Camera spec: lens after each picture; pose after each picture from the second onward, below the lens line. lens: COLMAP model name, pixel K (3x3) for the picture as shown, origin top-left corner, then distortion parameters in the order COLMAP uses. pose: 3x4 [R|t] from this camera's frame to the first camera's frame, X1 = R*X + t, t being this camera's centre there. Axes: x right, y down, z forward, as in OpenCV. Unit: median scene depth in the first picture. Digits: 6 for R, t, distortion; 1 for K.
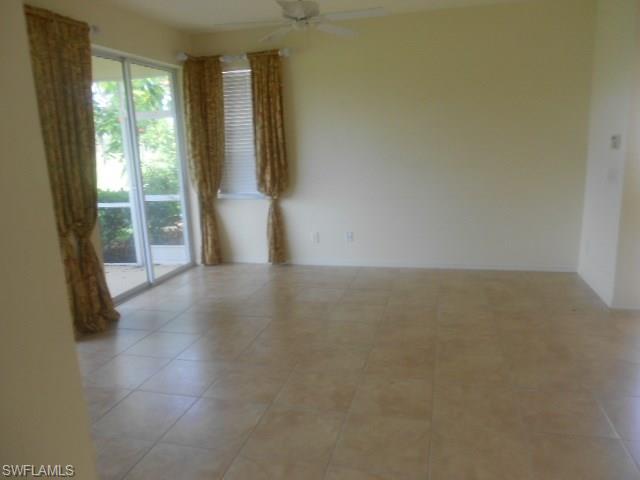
lens RADIAL K [[471.1, 0, 320.0], [0, 471.1, 240.0], [0, 0, 1]] dist [-0.026681, 0.000576]
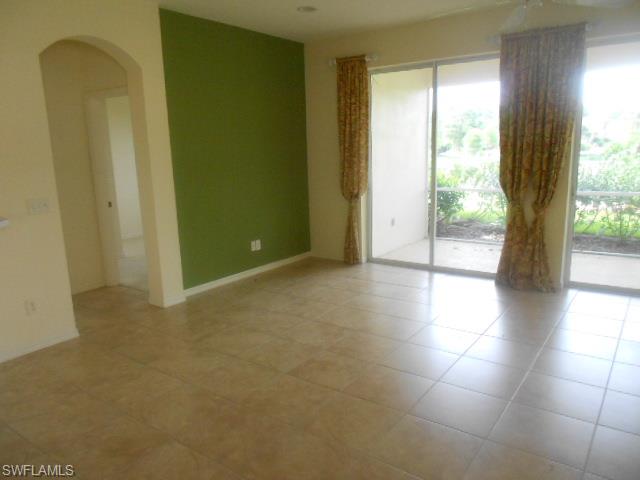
lens RADIAL K [[471.1, 0, 320.0], [0, 471.1, 240.0], [0, 0, 1]] dist [-0.026681, 0.000576]
pose [[-0.355777, 0.240585, -0.903074, 0.551363], [-0.143373, 0.940809, 0.307121, -0.159106], [0.923508, 0.238742, -0.300225, 0.596759]]
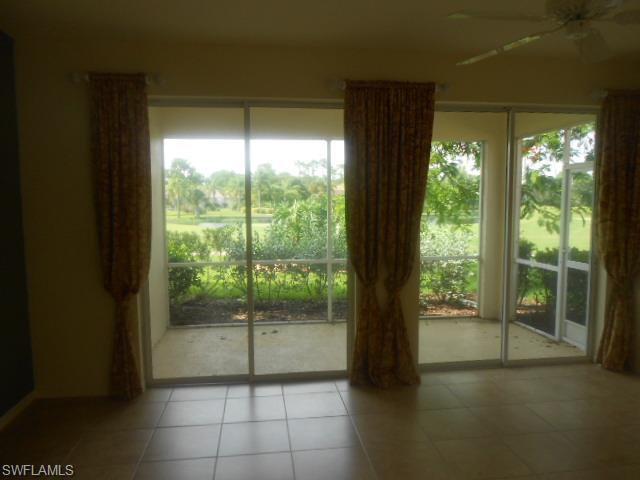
lens RADIAL K [[471.1, 0, 320.0], [0, 471.1, 240.0], [0, 0, 1]] dist [-0.026681, 0.000576]
pose [[0.383971, 0.122301, -0.915210, 0.247670], [-0.200285, 0.978622, 0.046747, -0.092394], [0.901362, 0.165353, 0.400257, 0.297019]]
